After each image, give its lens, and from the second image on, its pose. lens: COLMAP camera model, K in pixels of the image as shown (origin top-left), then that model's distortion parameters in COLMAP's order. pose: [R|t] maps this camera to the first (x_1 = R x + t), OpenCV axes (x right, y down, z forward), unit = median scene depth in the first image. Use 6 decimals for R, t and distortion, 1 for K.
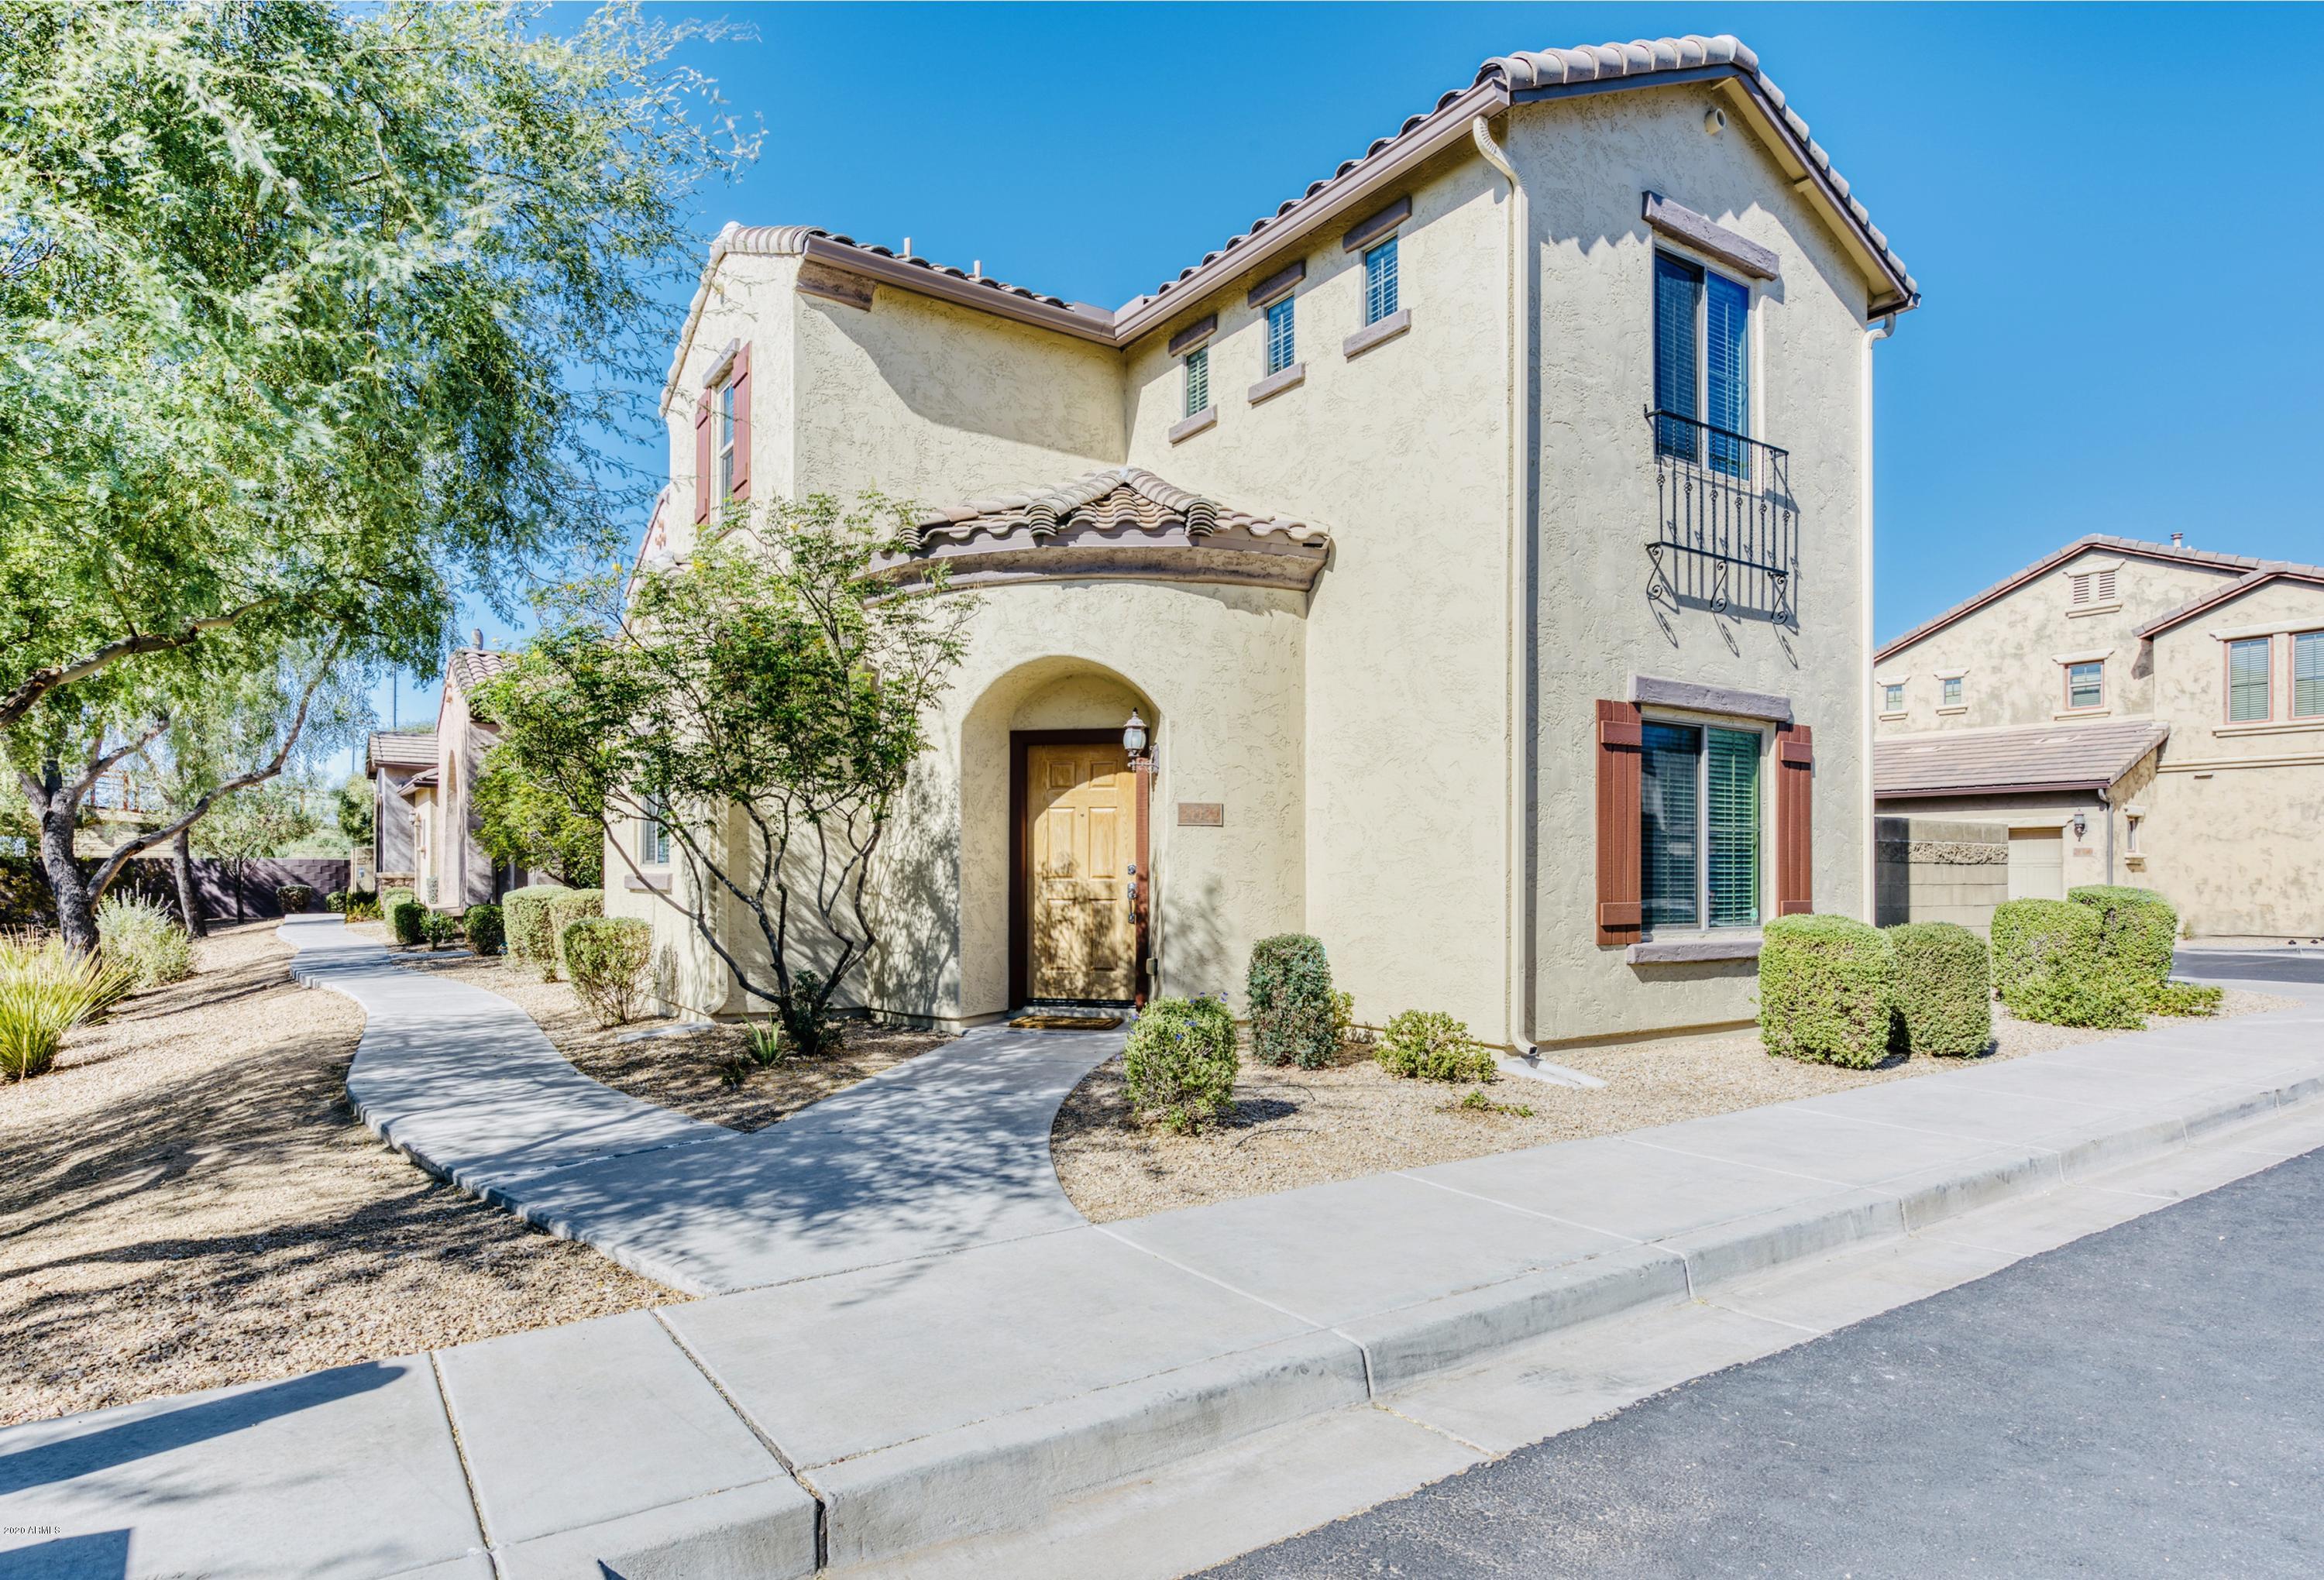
lens RADIAL K [[1274.5, 0, 1127.2], [0, 1274.5, 868.5], [0, 0, 1]] dist [0.013019, -0.002279]
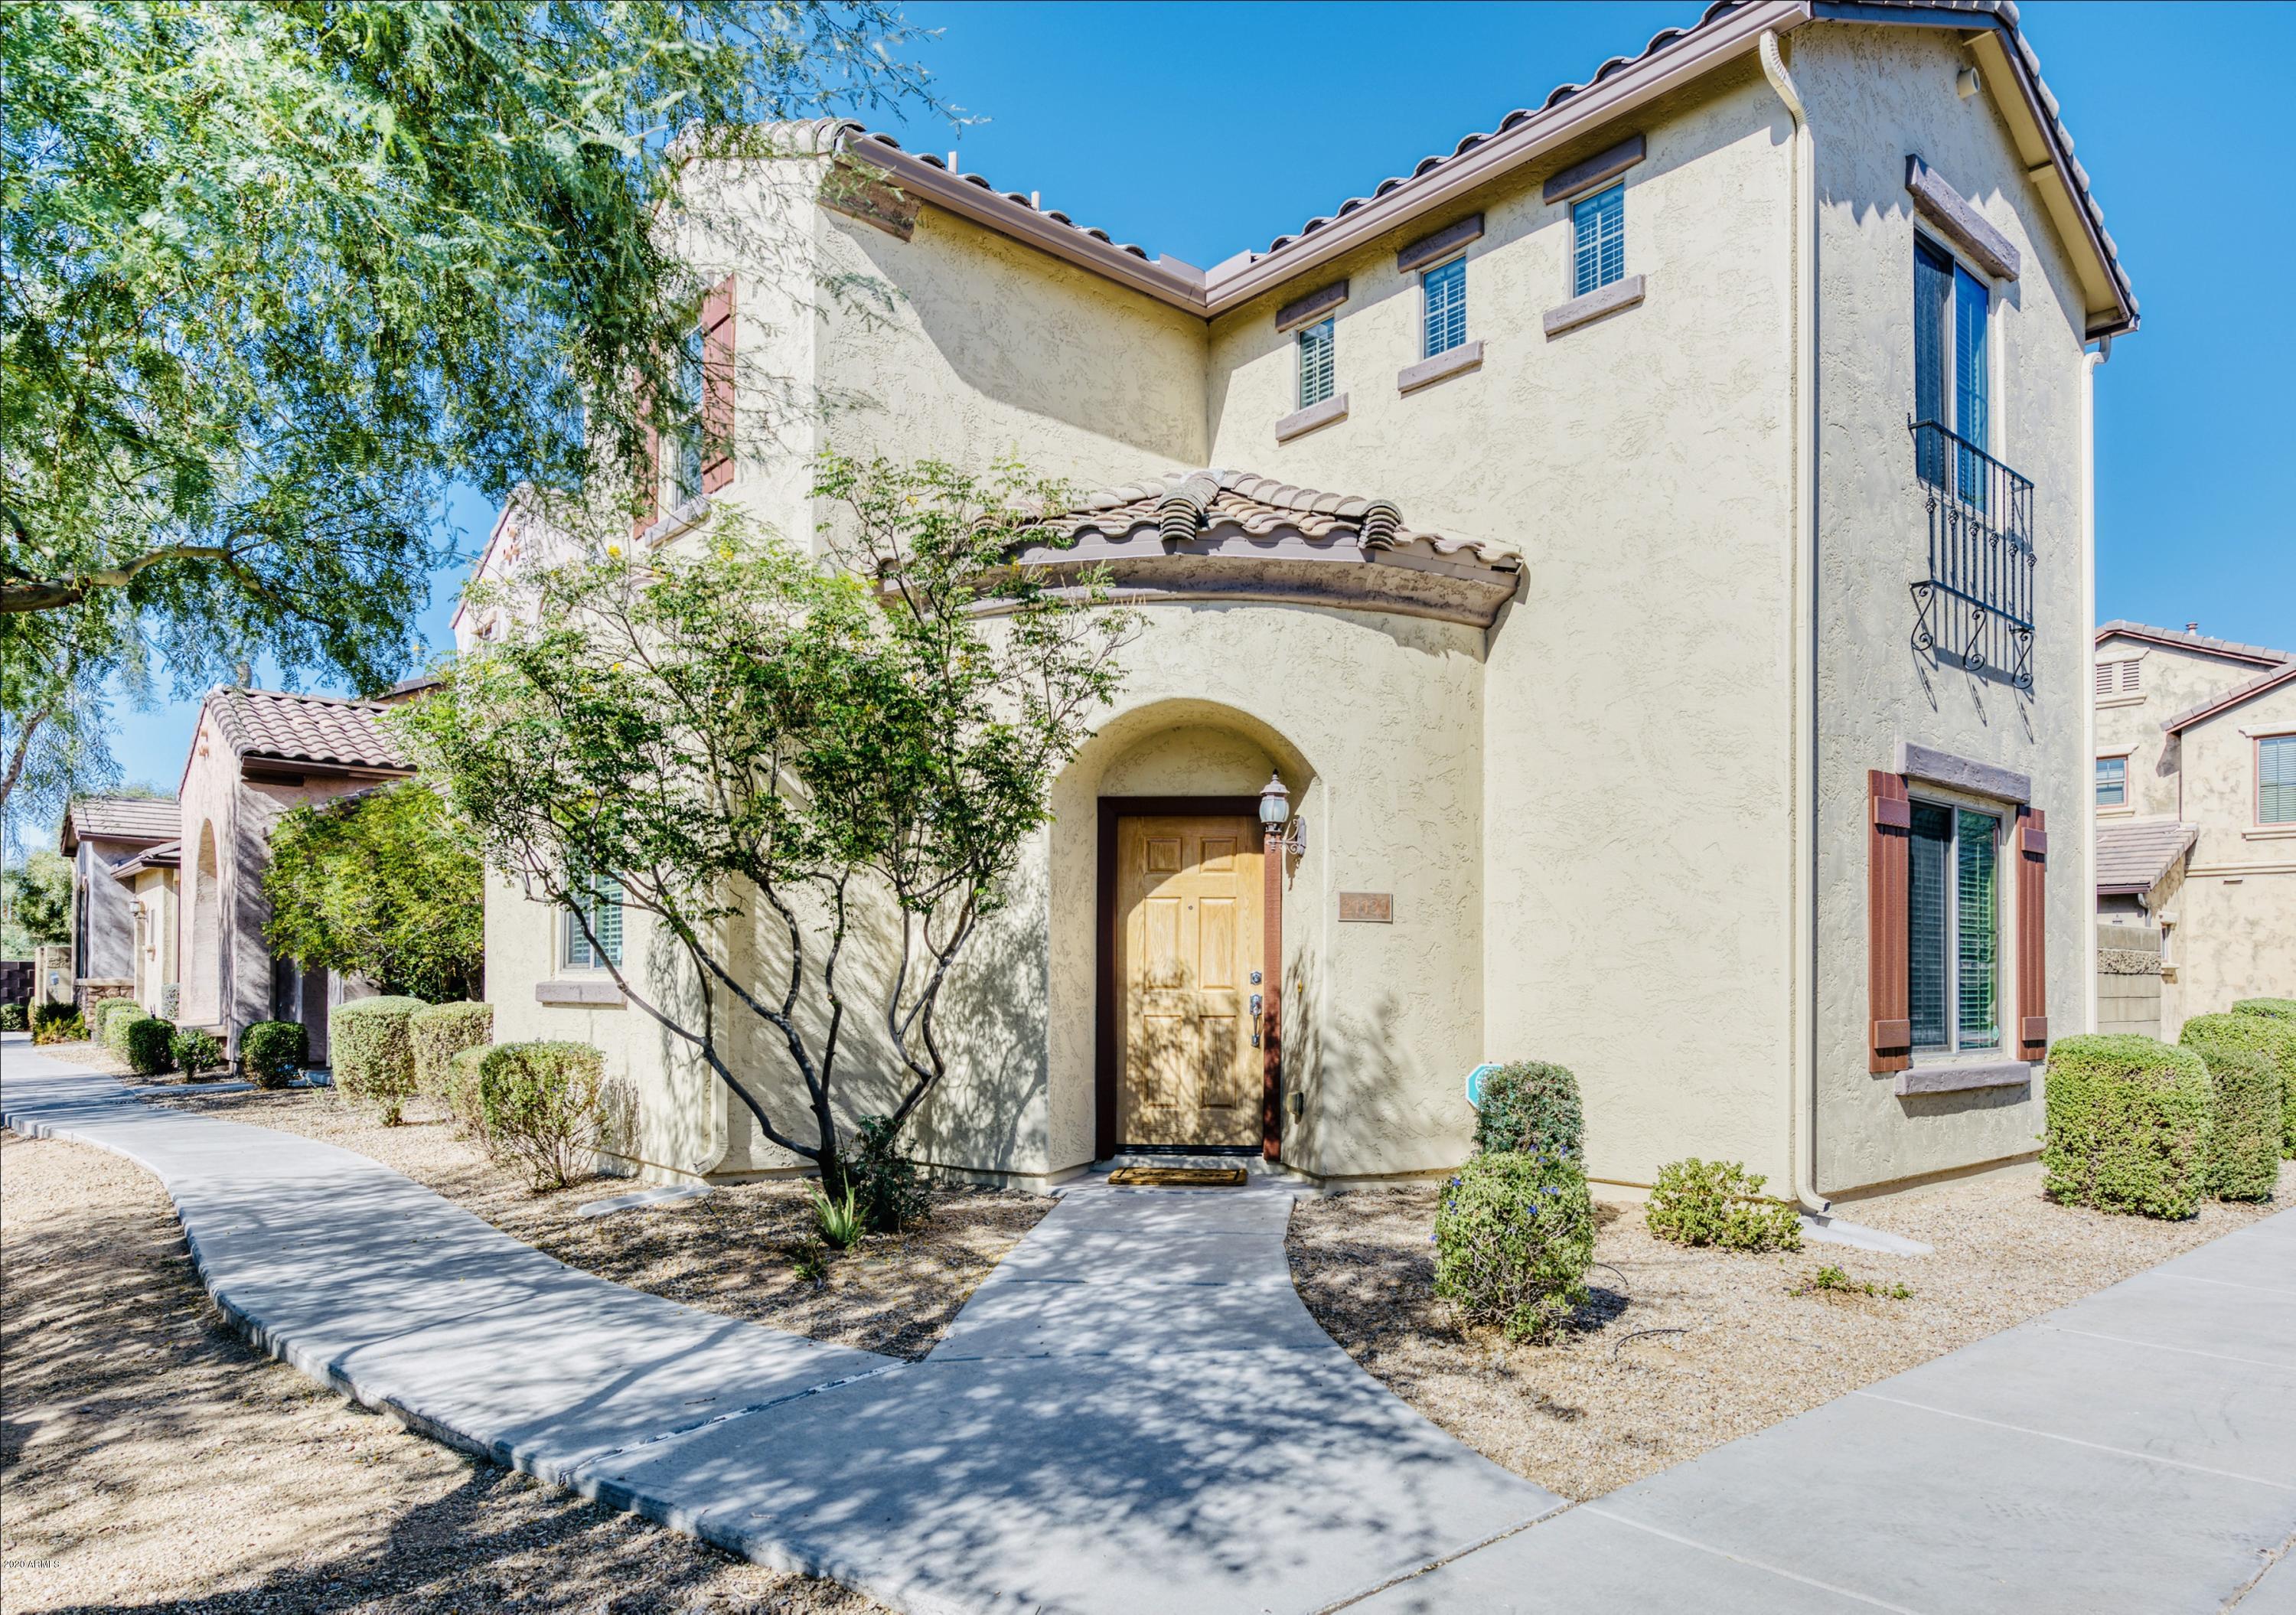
lens RADIAL K [[1448.9, 0, 1184.3], [0, 1448.9, 963.3], [0, 0, 1]] dist [0.007434, 0.000456]
pose [[0.989642, 0.004008, 0.143499, -0.179057], [-0.002761, 0.999957, -0.008891, -0.000118], [-0.143528, 0.008402, 0.989611, 0.139458]]
